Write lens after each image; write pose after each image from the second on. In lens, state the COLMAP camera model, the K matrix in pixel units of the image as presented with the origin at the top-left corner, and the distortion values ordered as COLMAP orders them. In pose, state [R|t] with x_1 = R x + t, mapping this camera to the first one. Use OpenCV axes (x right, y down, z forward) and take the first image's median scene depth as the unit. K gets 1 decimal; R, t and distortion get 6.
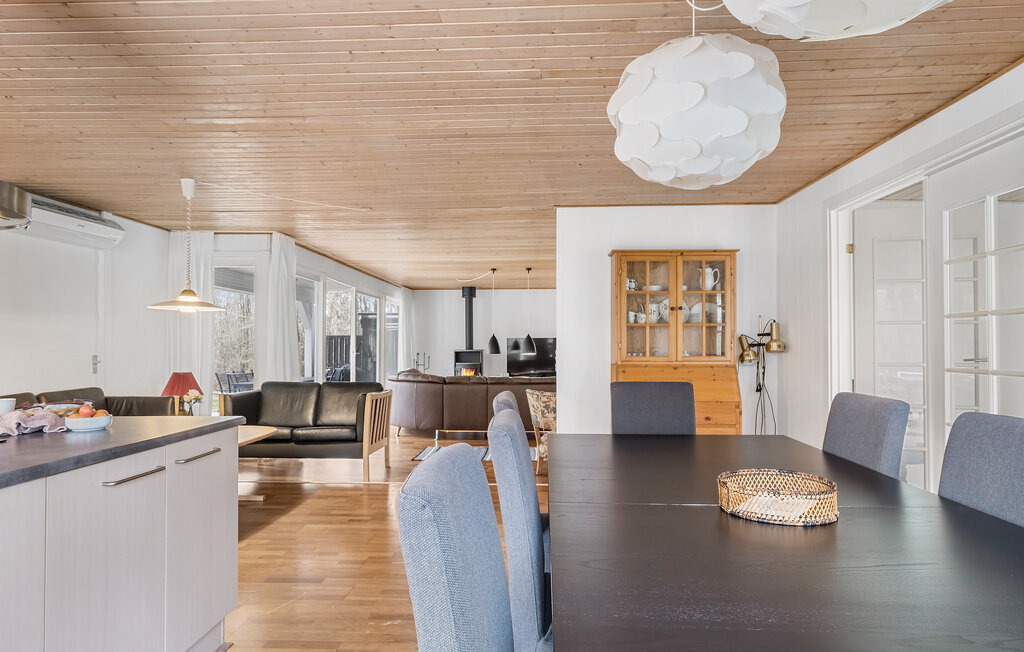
lens RADIAL K [[582.5, 0, 534.5], [0, 582.5, 342.2], [0, 0, 1]] dist [0.004394, 0.000617]
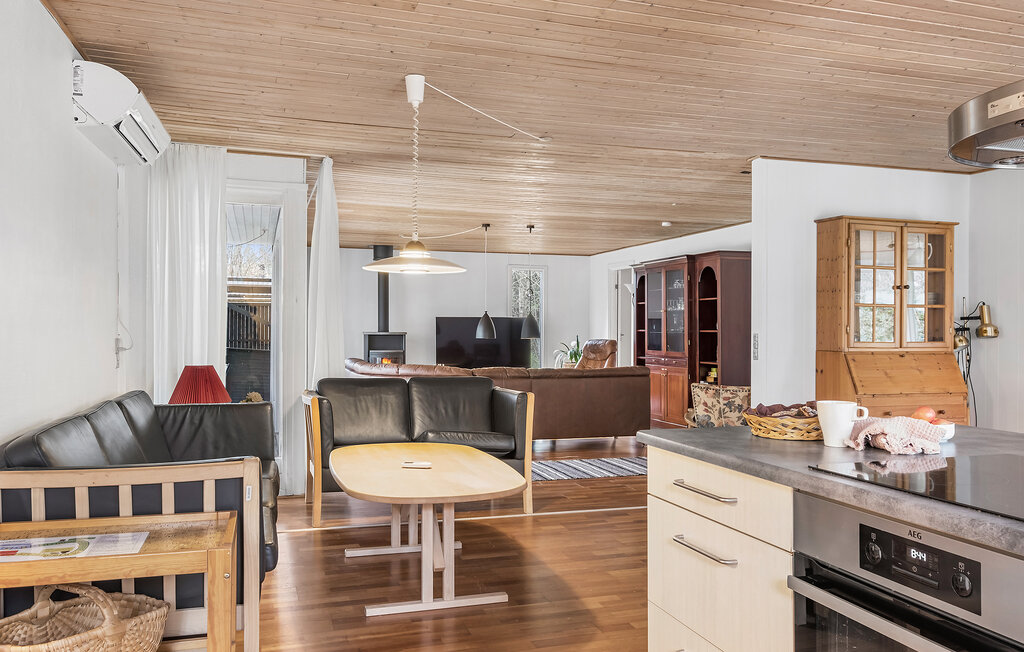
lens RADIAL K [[769.8, 0, 508.6], [0, 769.8, 326.4], [0, 0, 1]] dist [0.010863, 0.005101]
pose [[0.940687, 0.008132, 0.339177, -0.671819], [-0.009607, 0.999950, 0.002669, 0.003582], [-0.339138, -0.005769, 0.940719, 0.108369]]
